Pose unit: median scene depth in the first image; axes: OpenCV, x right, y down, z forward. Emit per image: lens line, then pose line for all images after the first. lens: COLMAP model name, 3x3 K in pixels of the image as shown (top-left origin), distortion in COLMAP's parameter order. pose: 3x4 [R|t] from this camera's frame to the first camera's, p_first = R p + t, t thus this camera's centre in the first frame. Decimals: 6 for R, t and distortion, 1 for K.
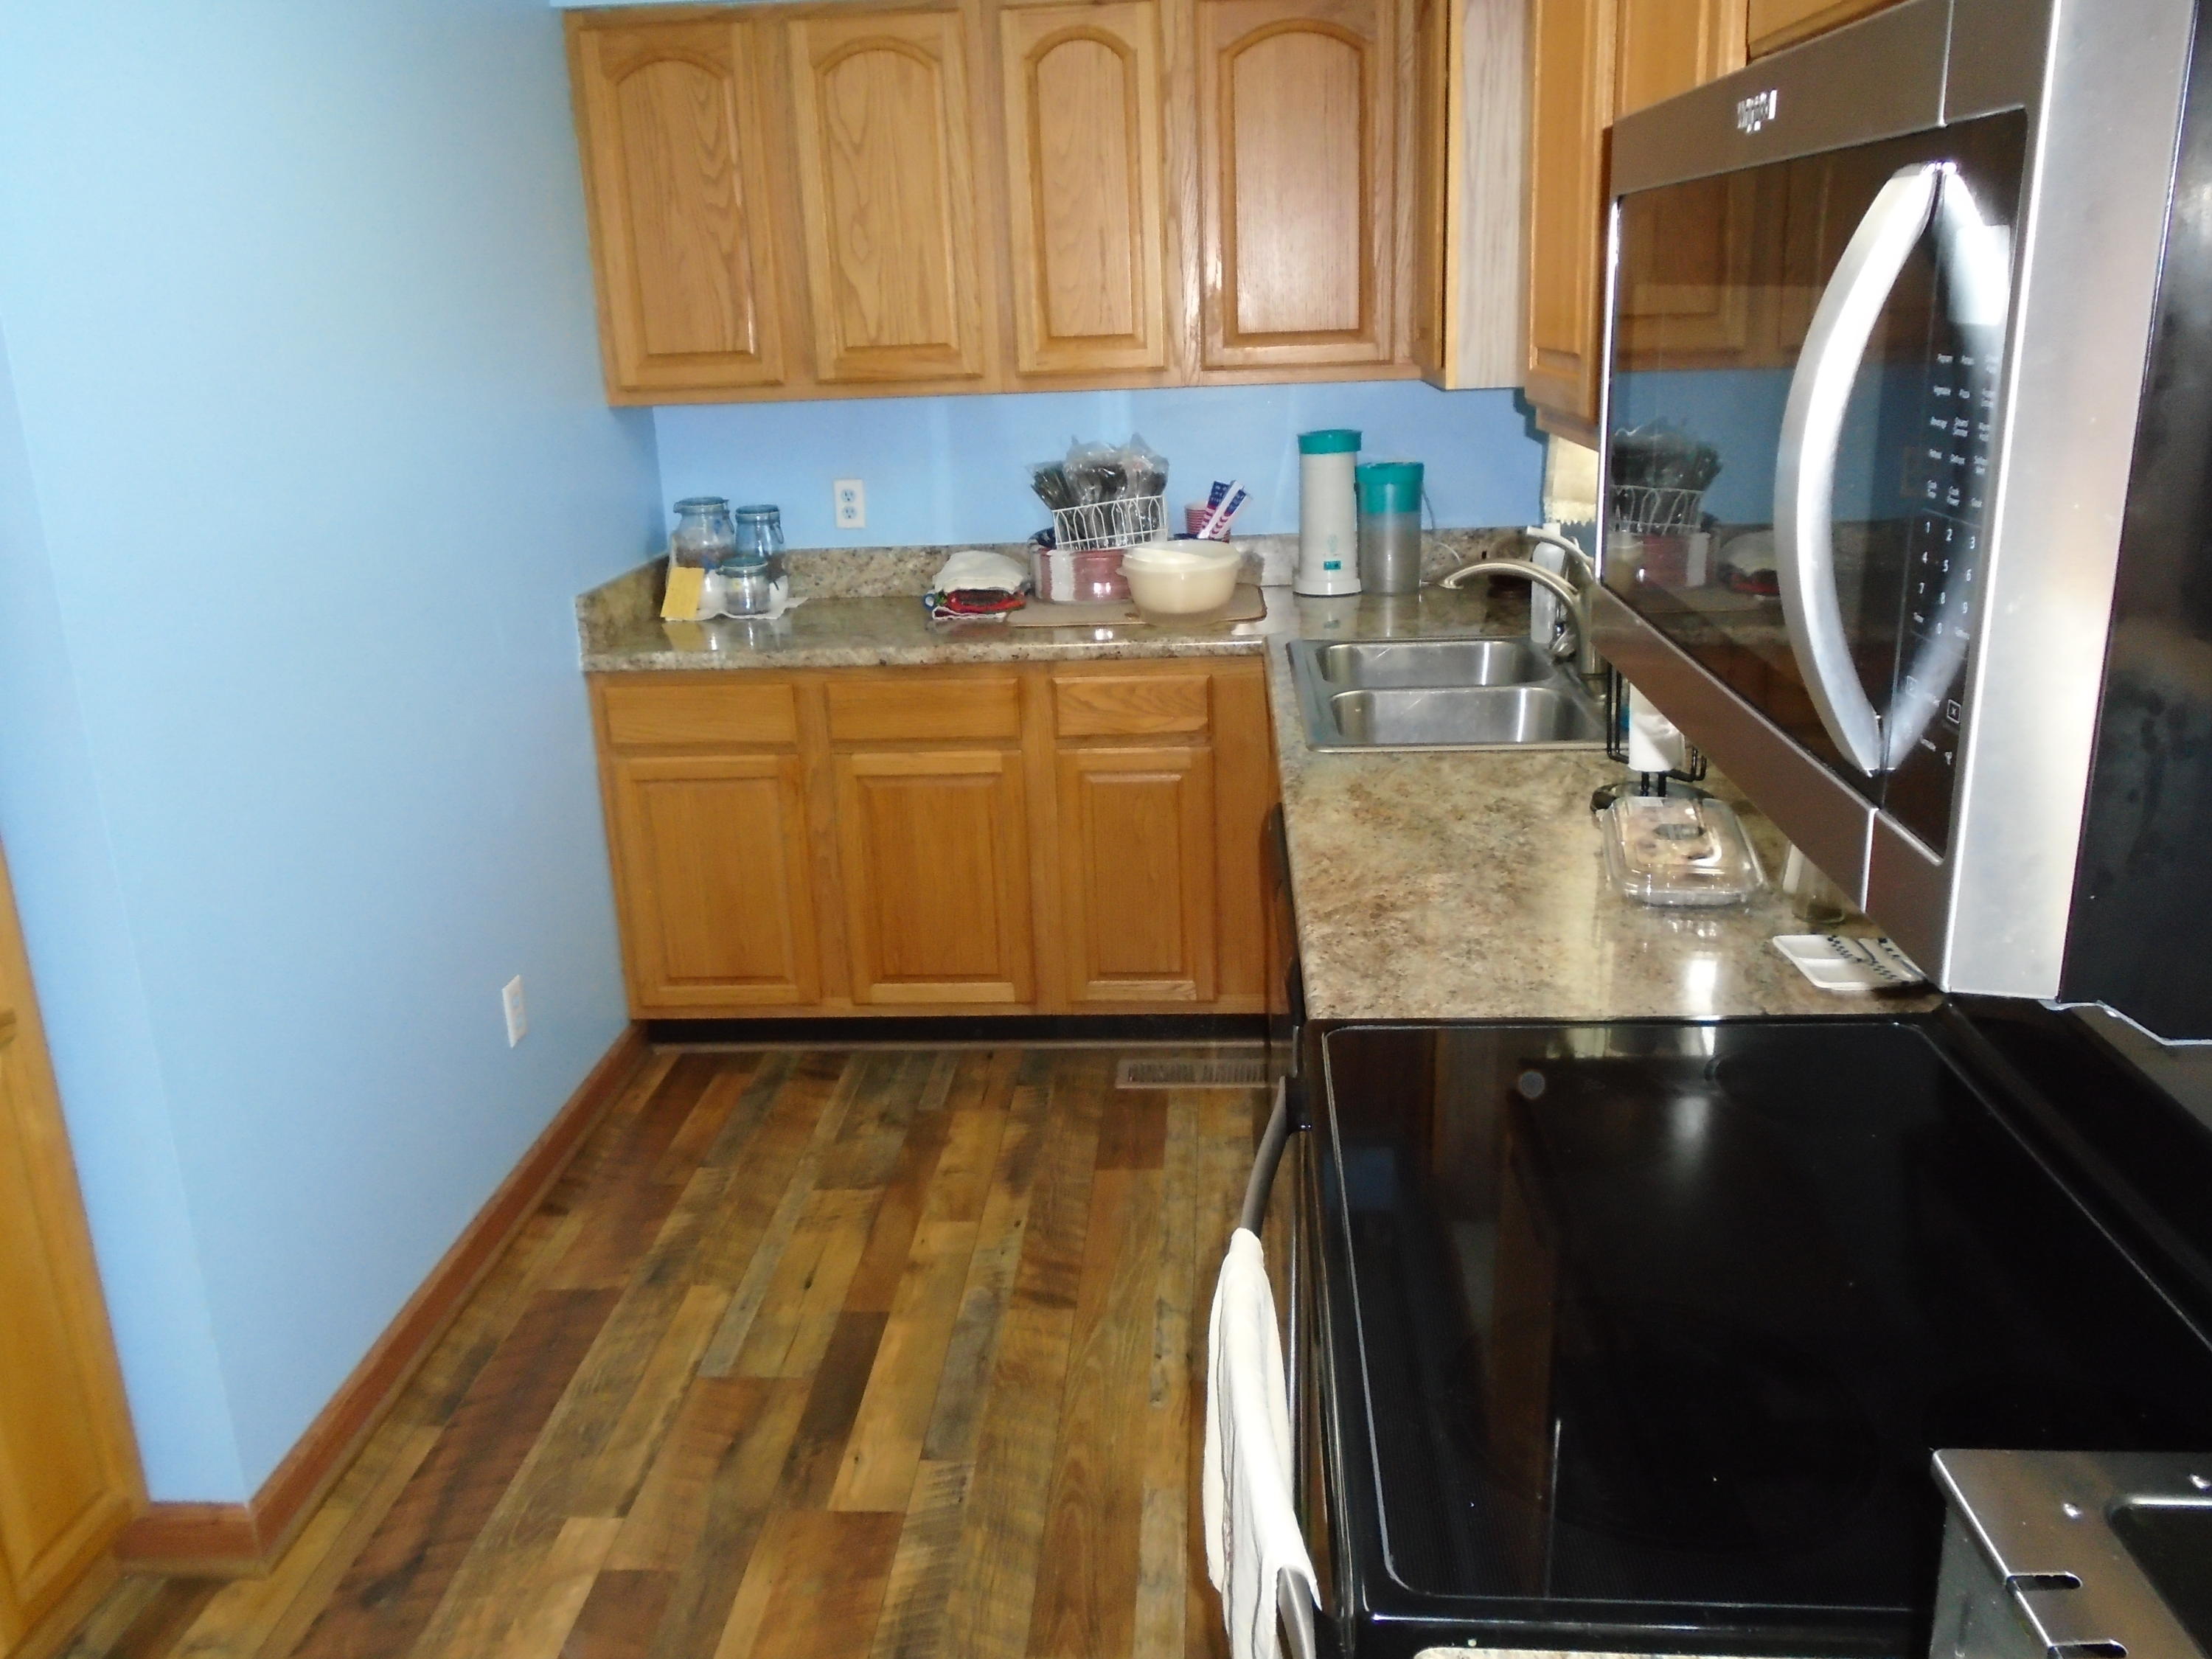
lens RADIAL K [[1730.6, 0, 1100.2], [0, 1730.6, 825.9], [0, 0, 1]] dist [-0.002167, 0.004220]
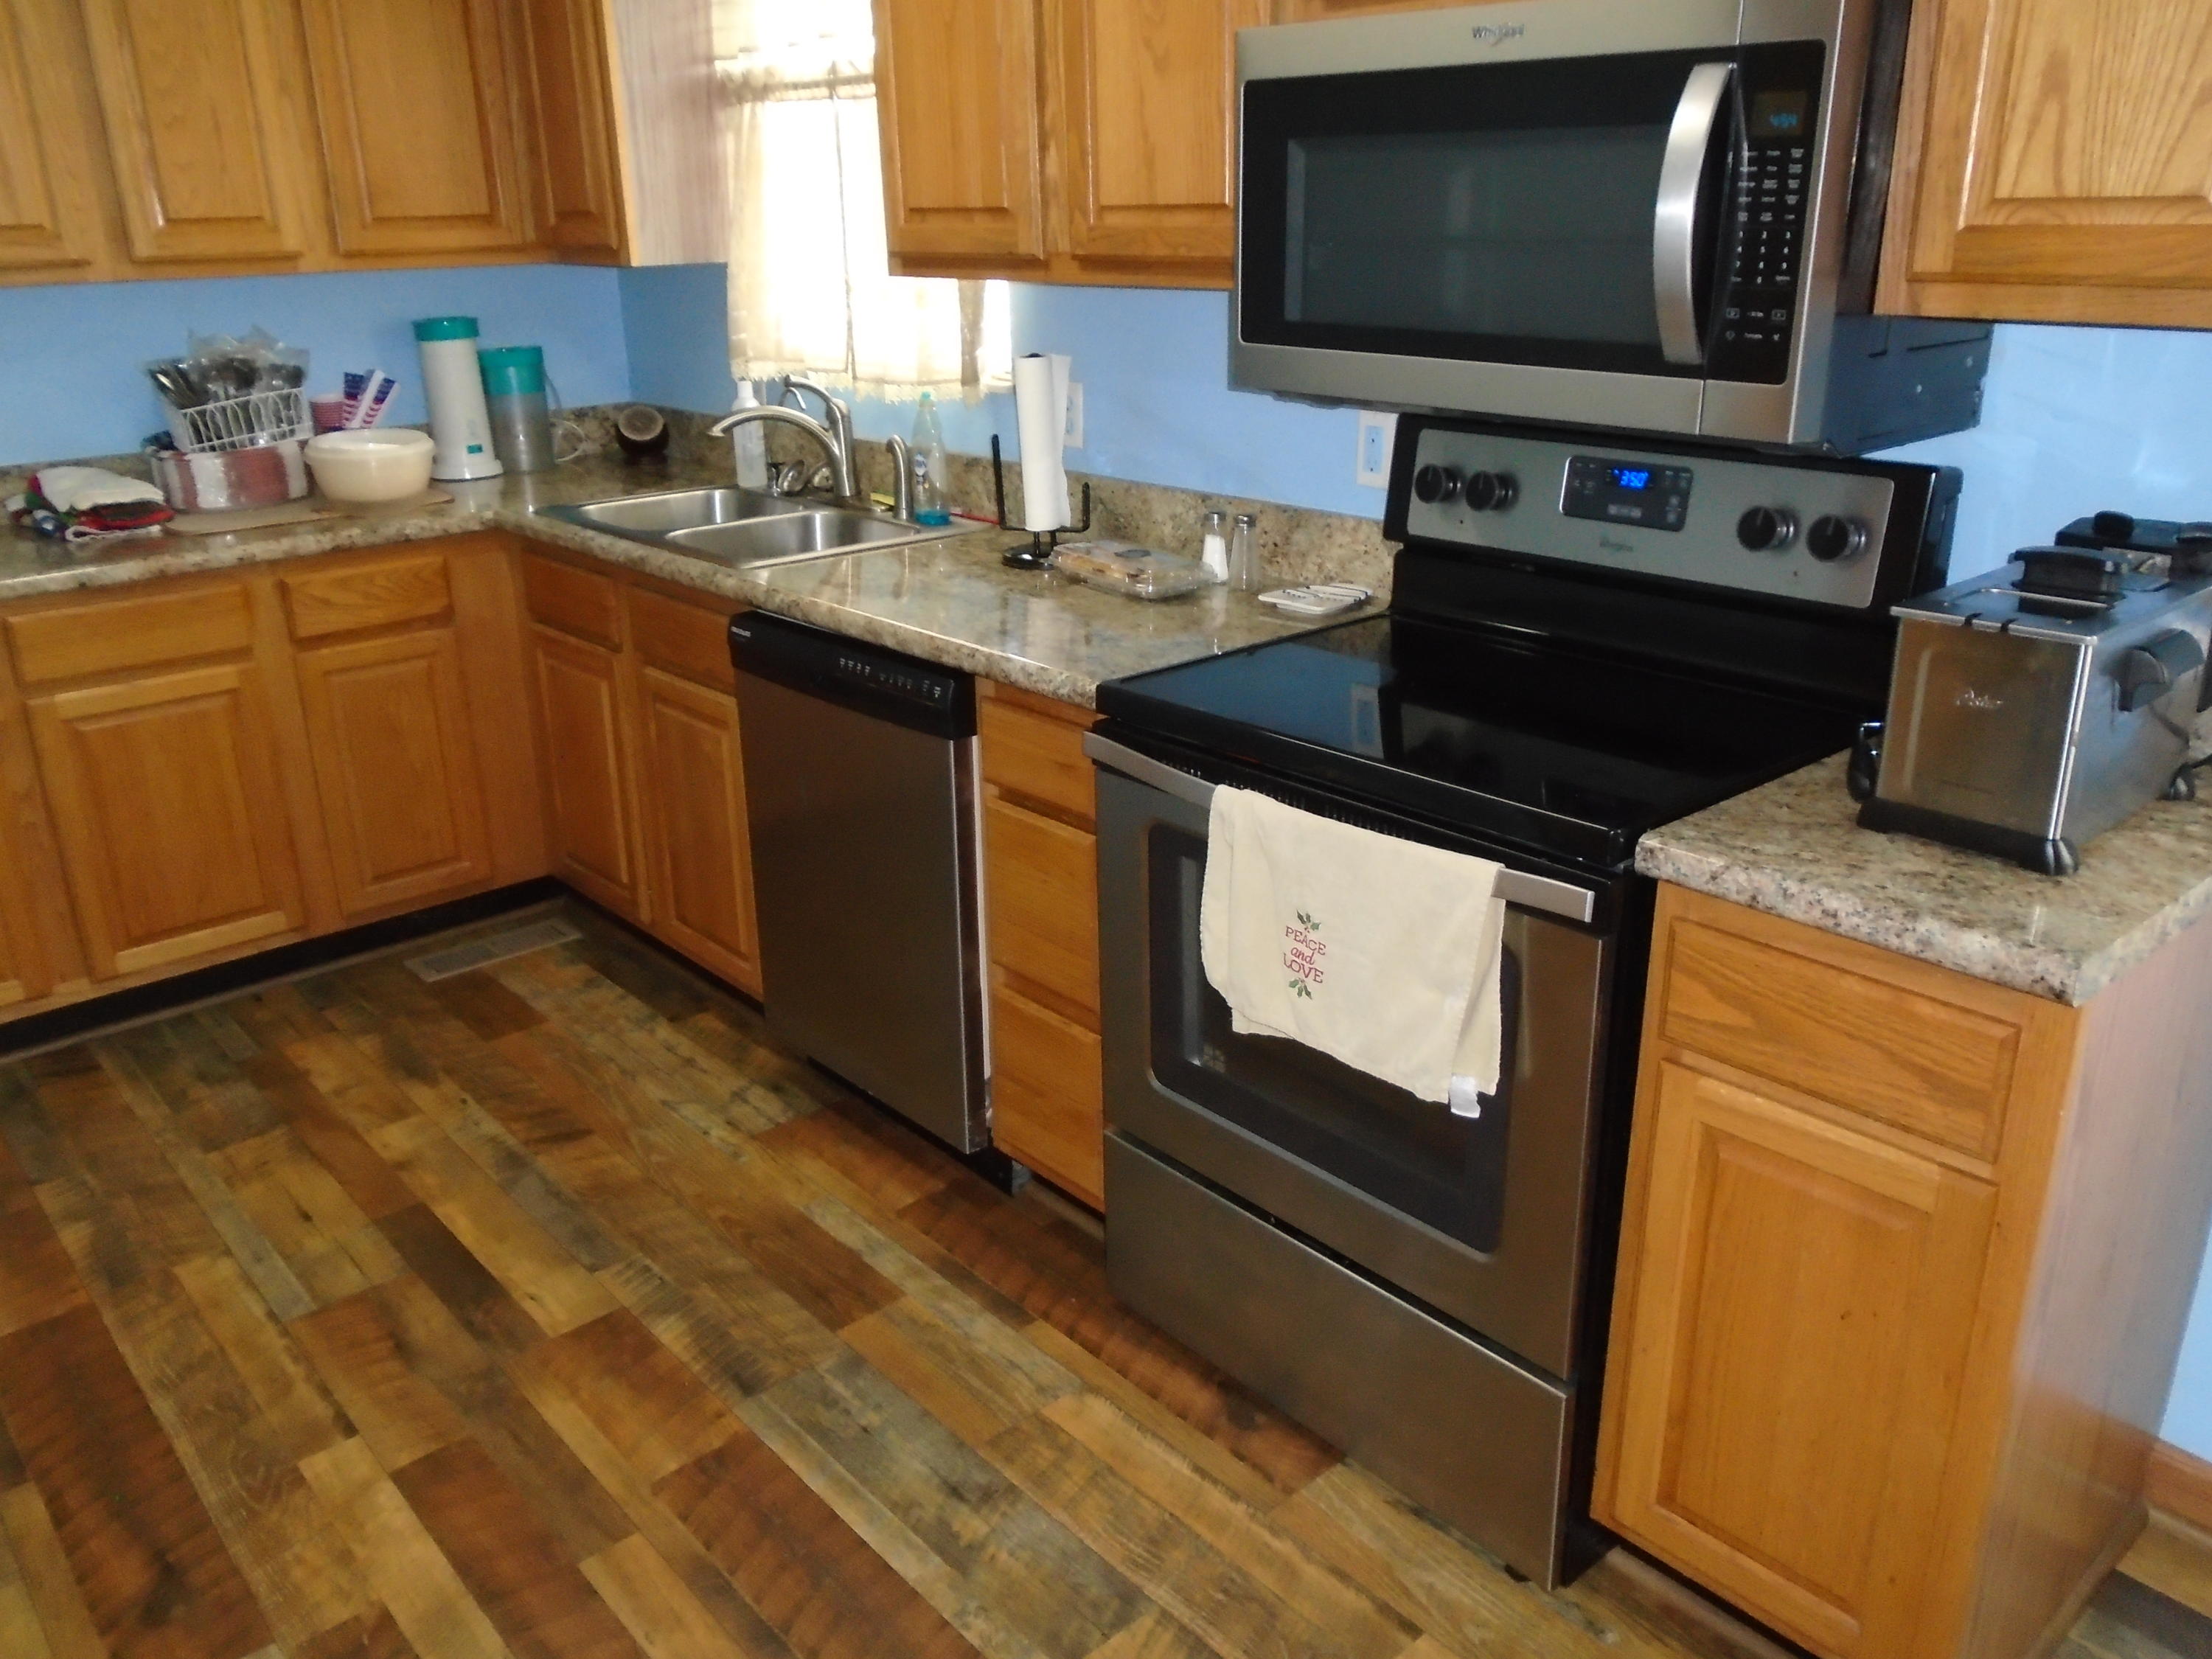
lens RADIAL K [[1730.6, 0, 1100.2], [0, 1730.6, 825.9], [0, 0, 1]] dist [-0.002167, 0.004220]
pose [[0.711087, -0.221007, 0.667466, -0.374211], [0.199731, 0.973700, 0.109621, 0.033087], [-0.674138, 0.055364, 0.736527, -0.001175]]
